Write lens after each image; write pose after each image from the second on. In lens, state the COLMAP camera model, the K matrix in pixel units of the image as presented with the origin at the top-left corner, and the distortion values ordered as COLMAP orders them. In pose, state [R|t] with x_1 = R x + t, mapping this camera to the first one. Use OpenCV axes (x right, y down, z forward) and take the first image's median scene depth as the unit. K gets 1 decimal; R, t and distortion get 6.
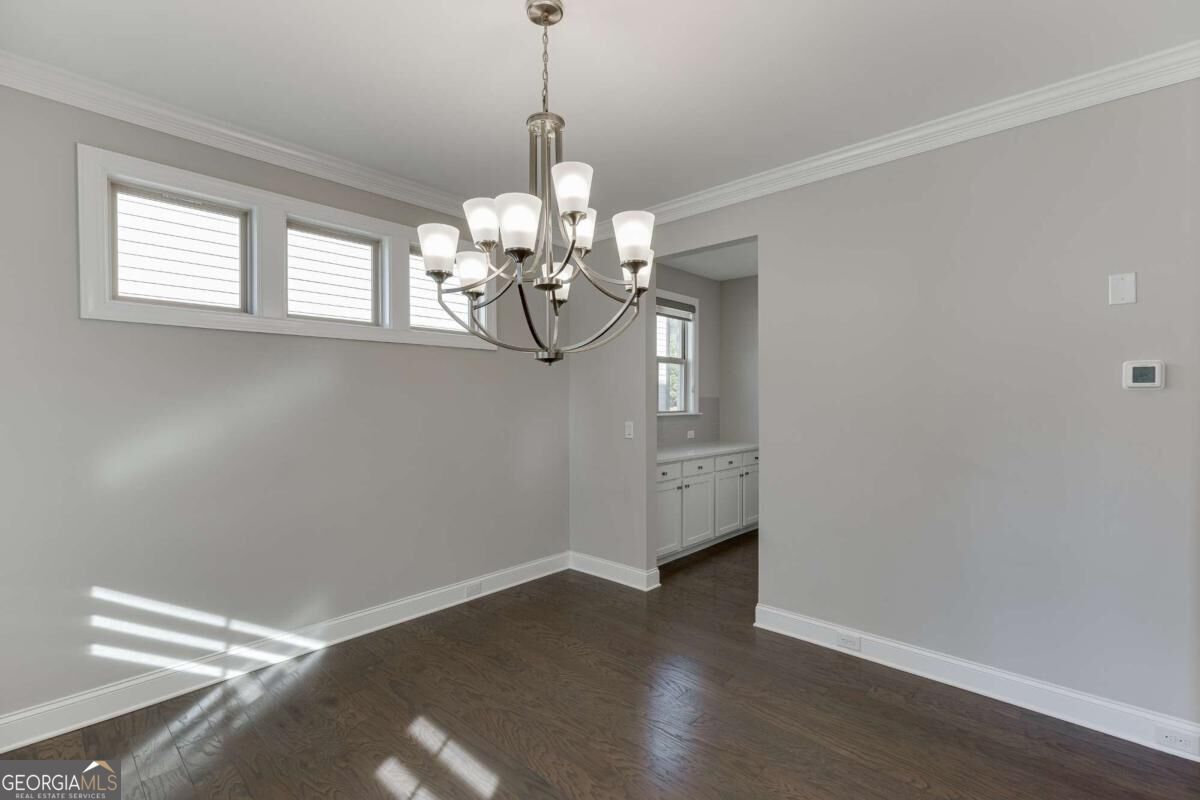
lens RADIAL K [[533.1, 0, 608.2], [0, 533.1, 402.4], [0, 0, 1]] dist [0.002798, -0.000418]
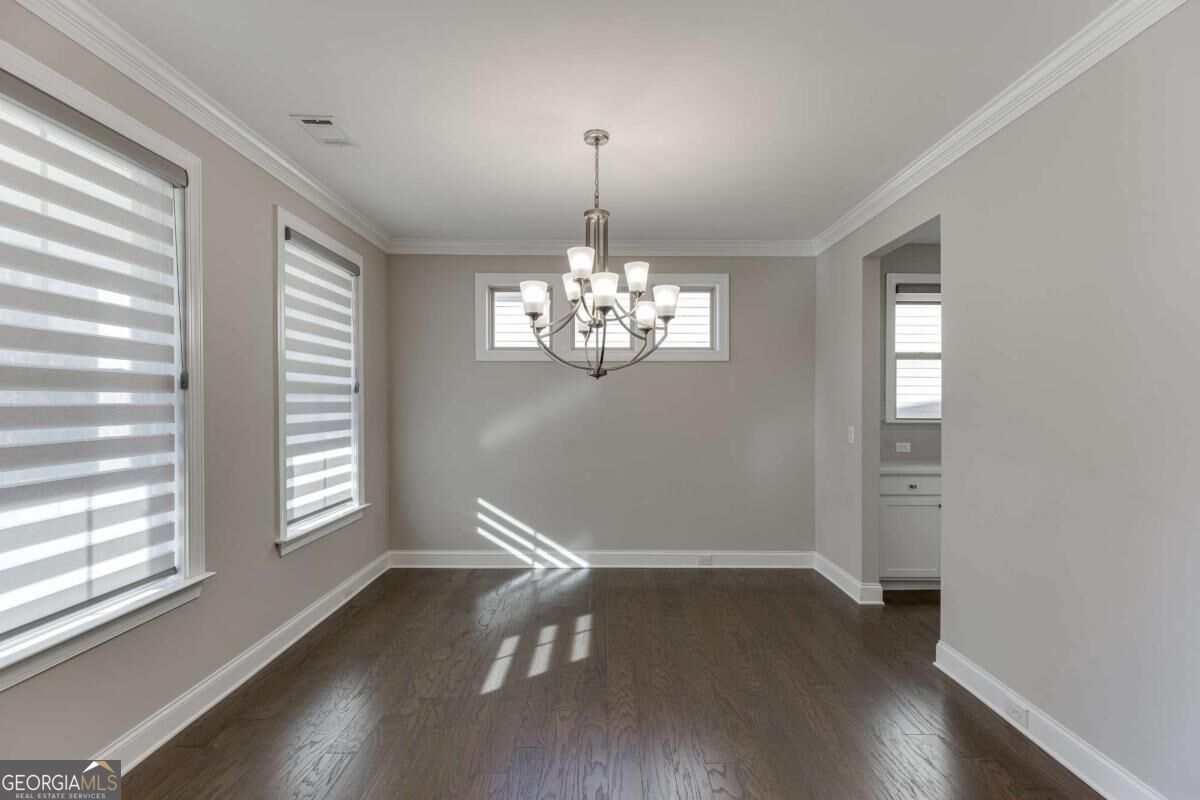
lens RADIAL K [[533.1, 0, 608.2], [0, 533.1, 402.4], [0, 0, 1]] dist [0.002798, -0.000418]
pose [[0.675904, 0.002760, -0.736984, 0.556685], [-0.007923, 0.999962, -0.003521, -0.000762], [0.736947, 0.008219, 0.675901, 0.019242]]
